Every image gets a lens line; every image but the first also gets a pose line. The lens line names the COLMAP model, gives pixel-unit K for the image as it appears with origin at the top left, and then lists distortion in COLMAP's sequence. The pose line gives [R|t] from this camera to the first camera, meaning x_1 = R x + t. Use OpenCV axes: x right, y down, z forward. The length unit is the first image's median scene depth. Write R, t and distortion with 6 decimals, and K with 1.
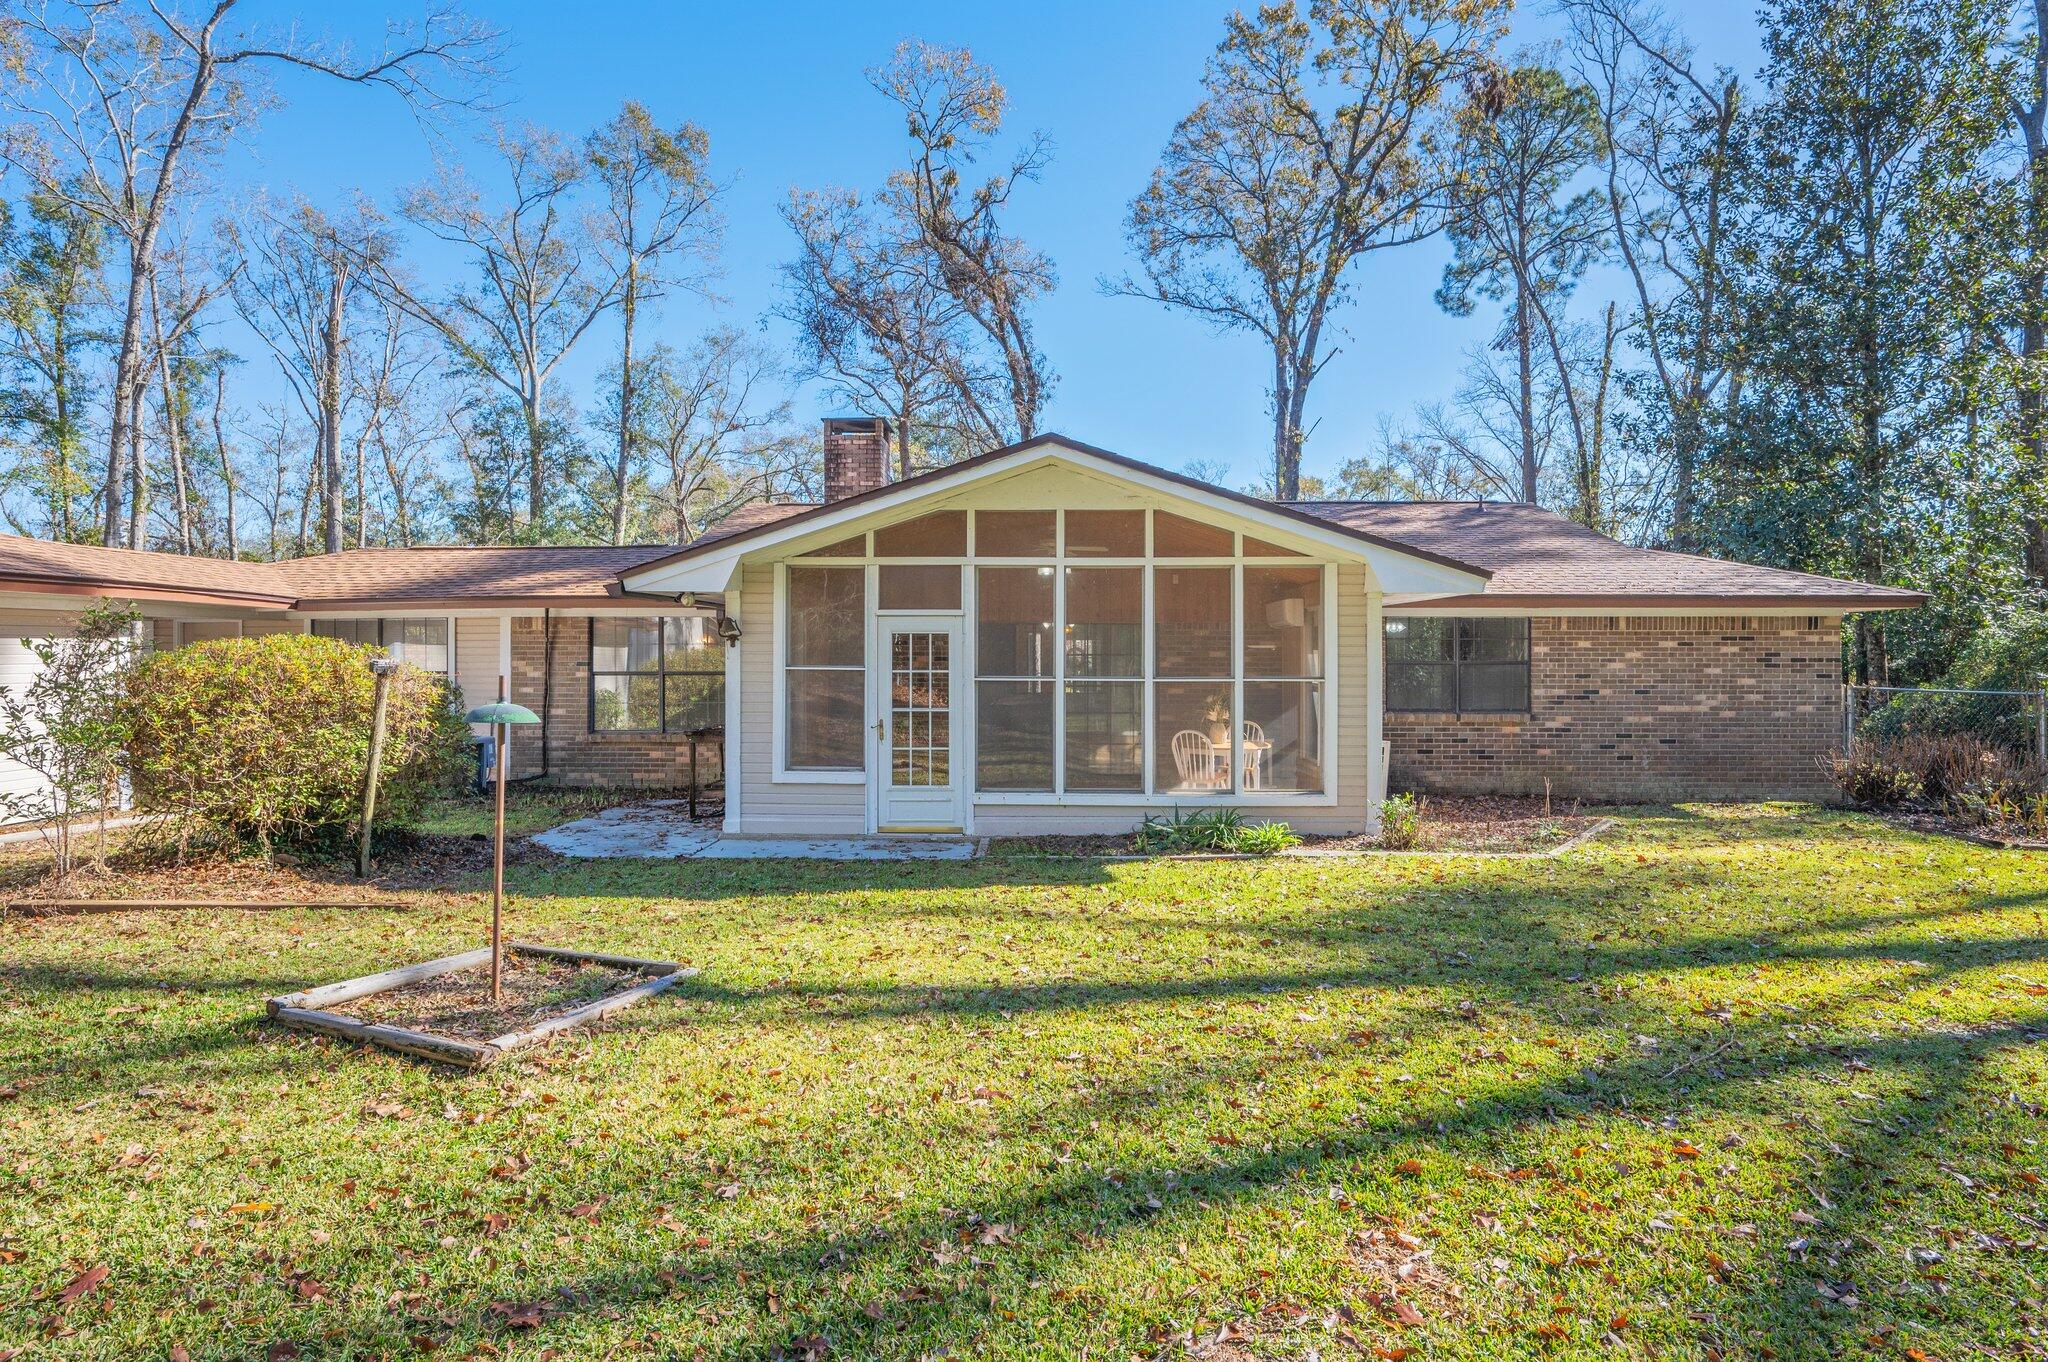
lens RADIAL K [[1092.2, 0, 1024.3], [0, 1092.2, 647.5], [0, 0, 1]] dist [-0.002867, -0.000047]
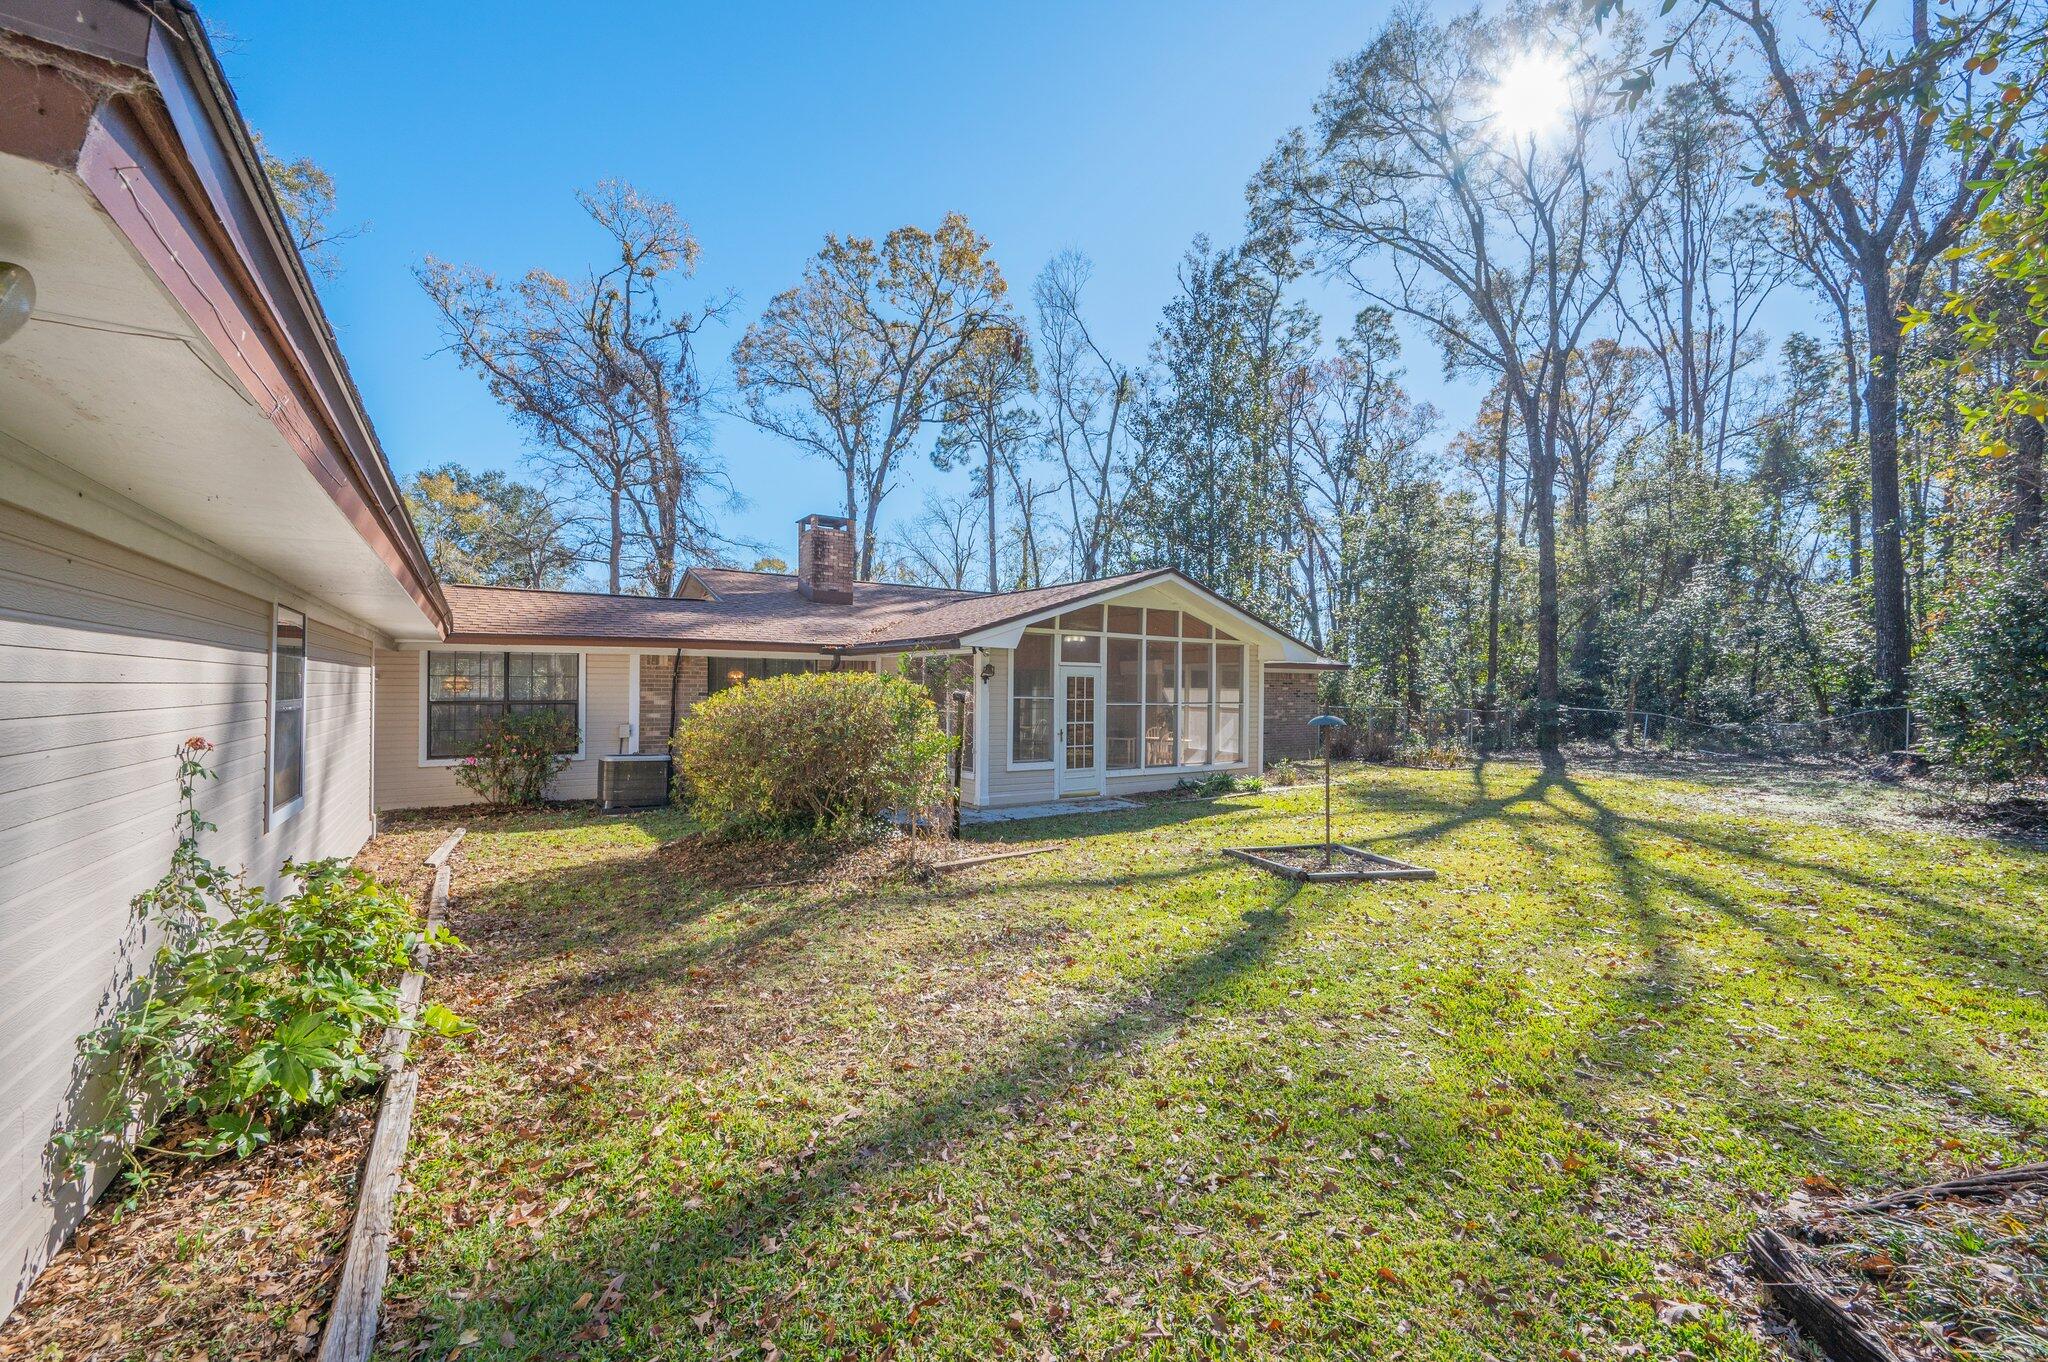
lens RADIAL K [[805.8, 0, 1022.0], [0, 805.8, 682.8], [0, 0, 1]] dist [-0.005657, 0.000773]
pose [[0.816882, 0.012912, 0.576660, -0.247672], [-0.010739, 0.999917, -0.007177, 0.001791], [-0.576704, -0.000330, 0.816953, 0.014508]]
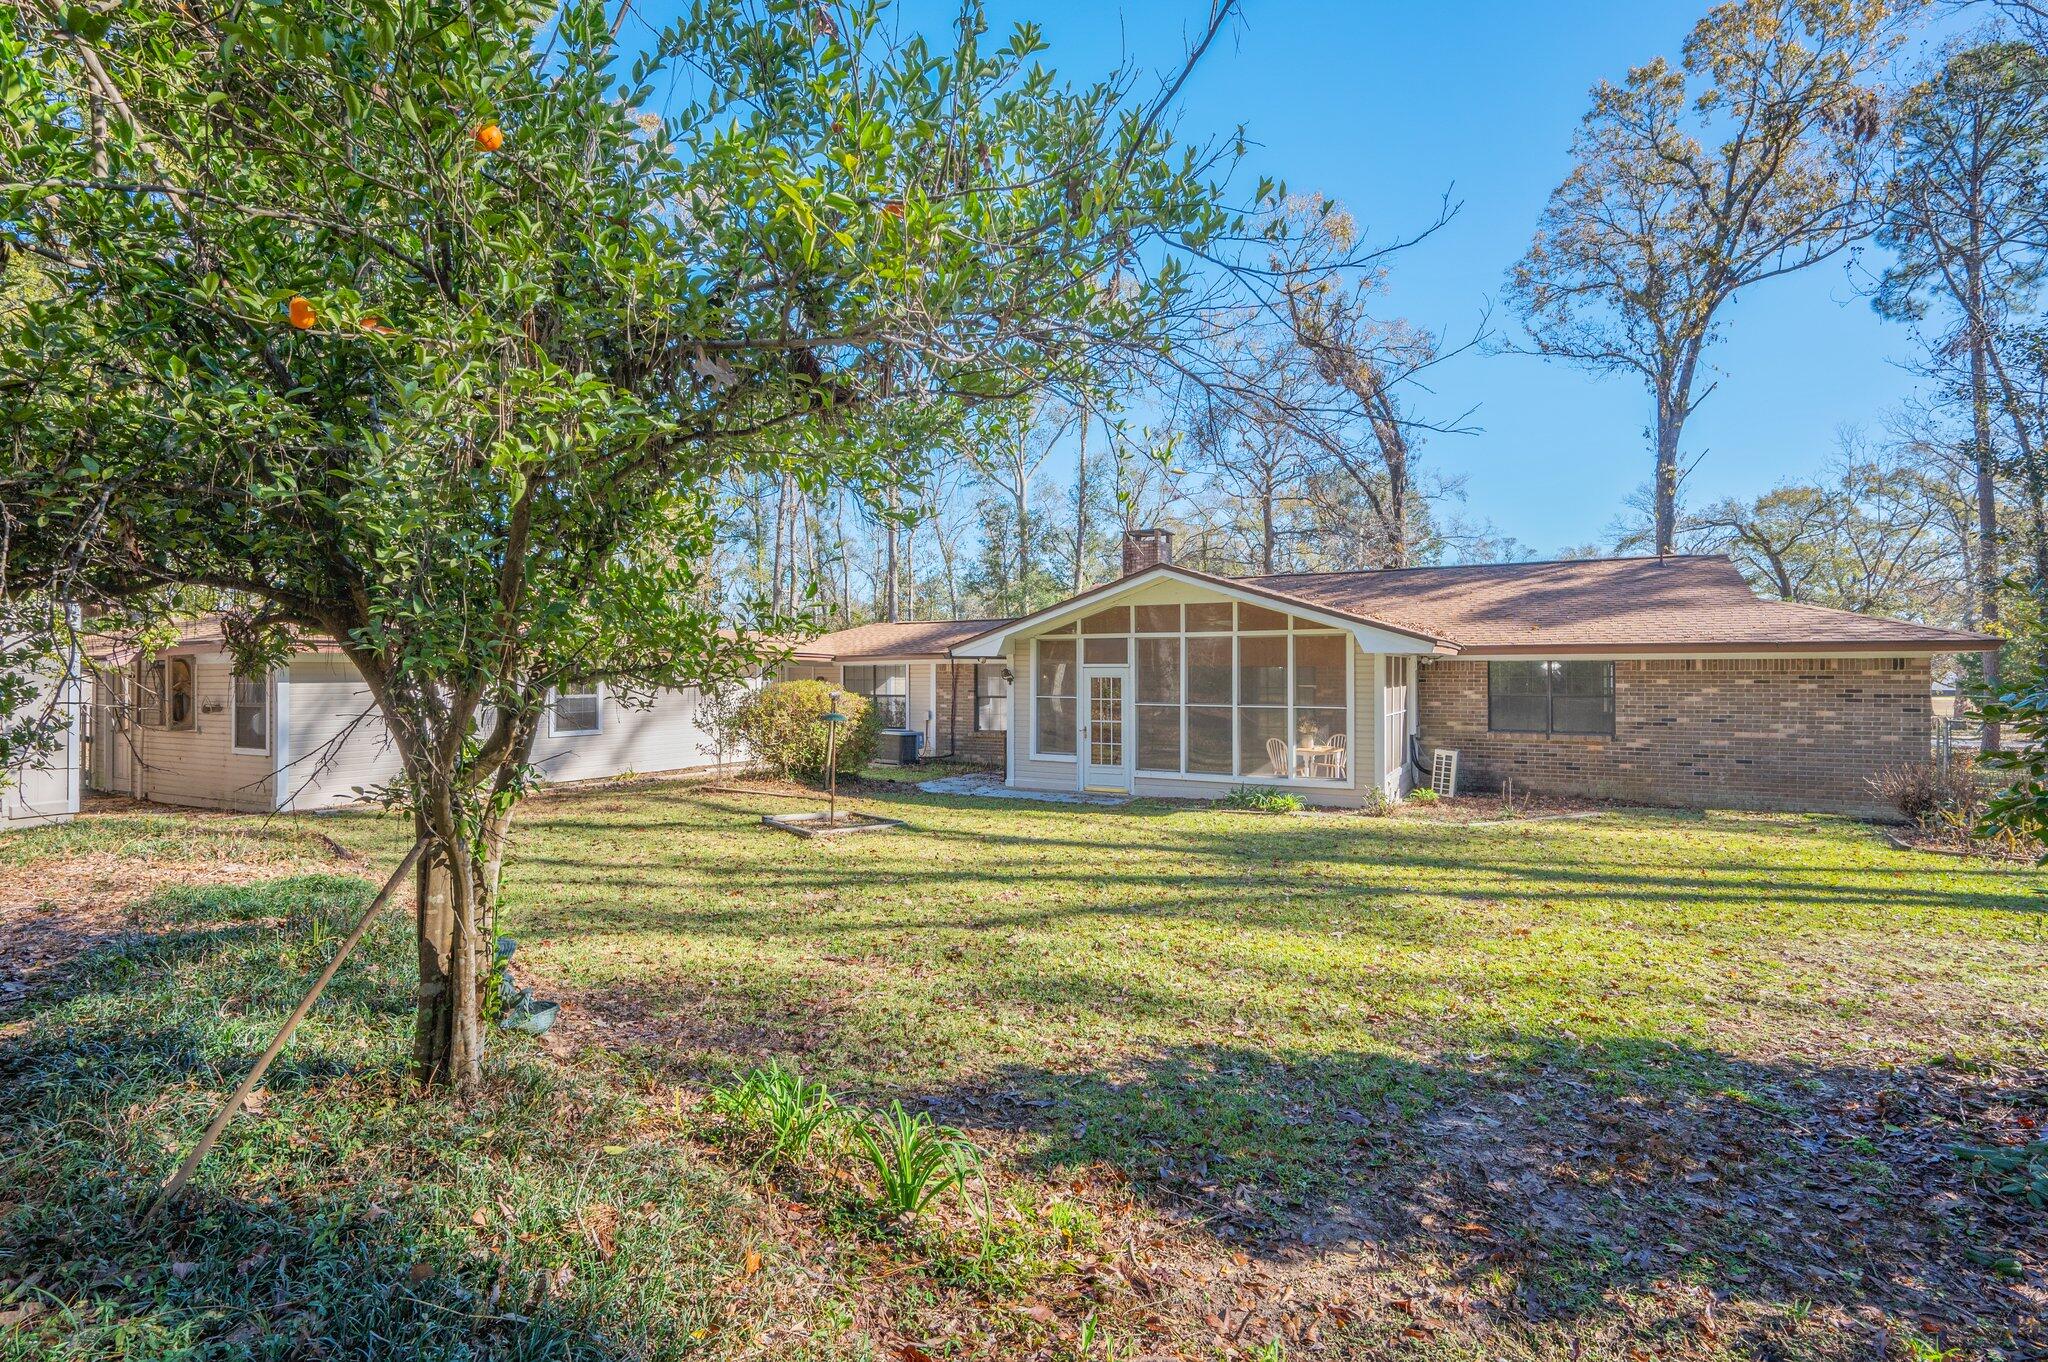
lens RADIAL K [[958.6, 0, 1022.7], [0, 958.6, 669.4], [0, 0, 1]] dist [-0.006261, 0.000037]
pose [[0.892757, -0.002743, -0.450531, 0.134365], [0.002848, 0.999996, -0.000445, -0.007169], [0.450530, -0.000886, 0.892761, -0.119504]]
